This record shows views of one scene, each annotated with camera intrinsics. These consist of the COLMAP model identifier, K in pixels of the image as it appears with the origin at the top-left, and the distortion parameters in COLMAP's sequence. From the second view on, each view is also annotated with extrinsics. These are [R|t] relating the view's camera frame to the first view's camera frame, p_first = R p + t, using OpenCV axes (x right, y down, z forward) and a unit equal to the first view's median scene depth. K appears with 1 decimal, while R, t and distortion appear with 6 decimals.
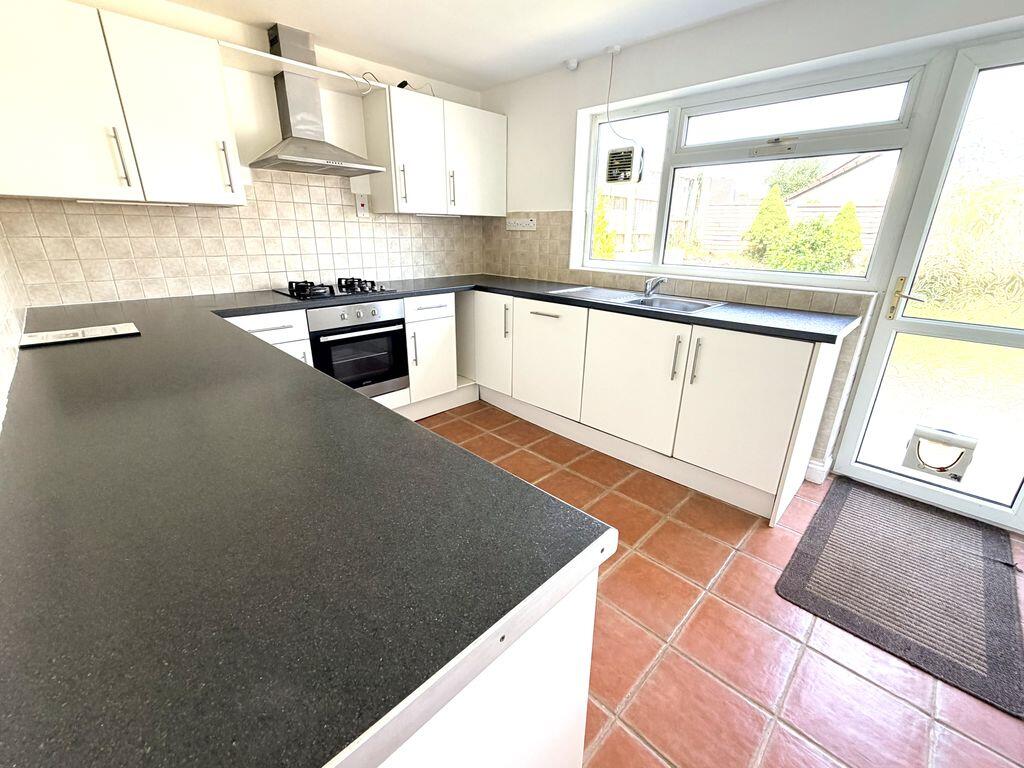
lens RADIAL K [[432.7, 0, 512.0], [0, 432.7, 384.0], [0, 0, 1]] dist [-0.000927, -0.000301]
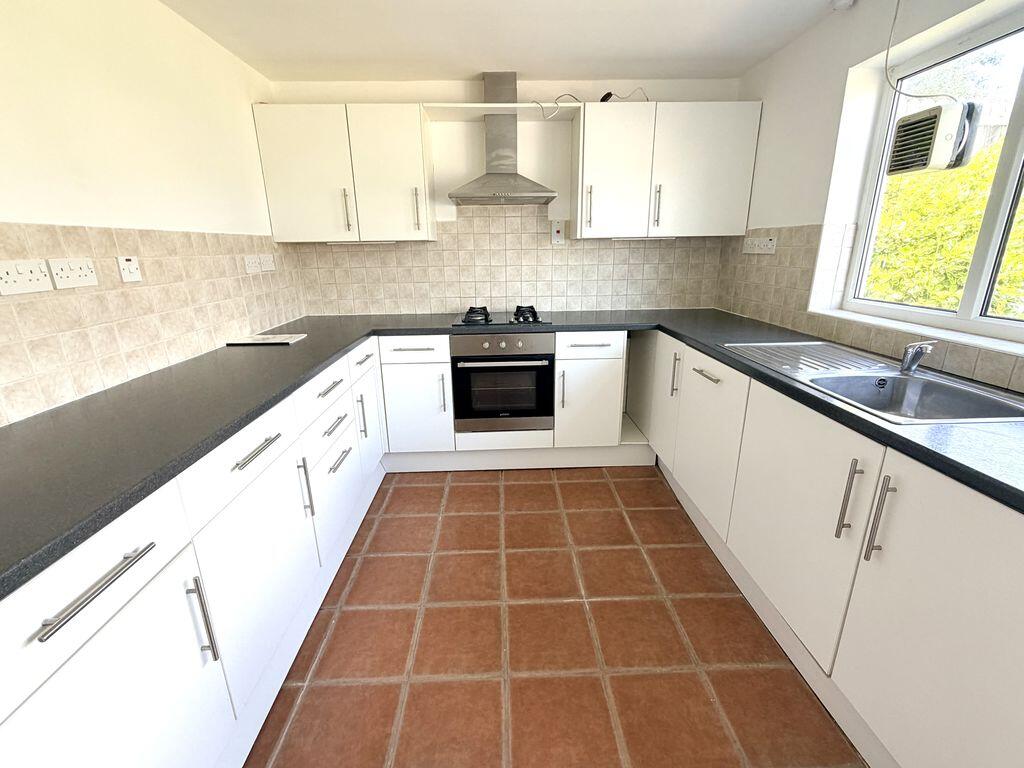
lens RADIAL K [[457.2, 0, 512.0], [0, 457.2, 384.0], [0, 0, 1]] dist [0.002309, 0.000779]
pose [[0.725656, 0.174034, -0.665684, 0.323768], [-0.207323, 0.977824, 0.029637, -0.097494], [0.656080, 0.116505, 0.745645, 0.227578]]
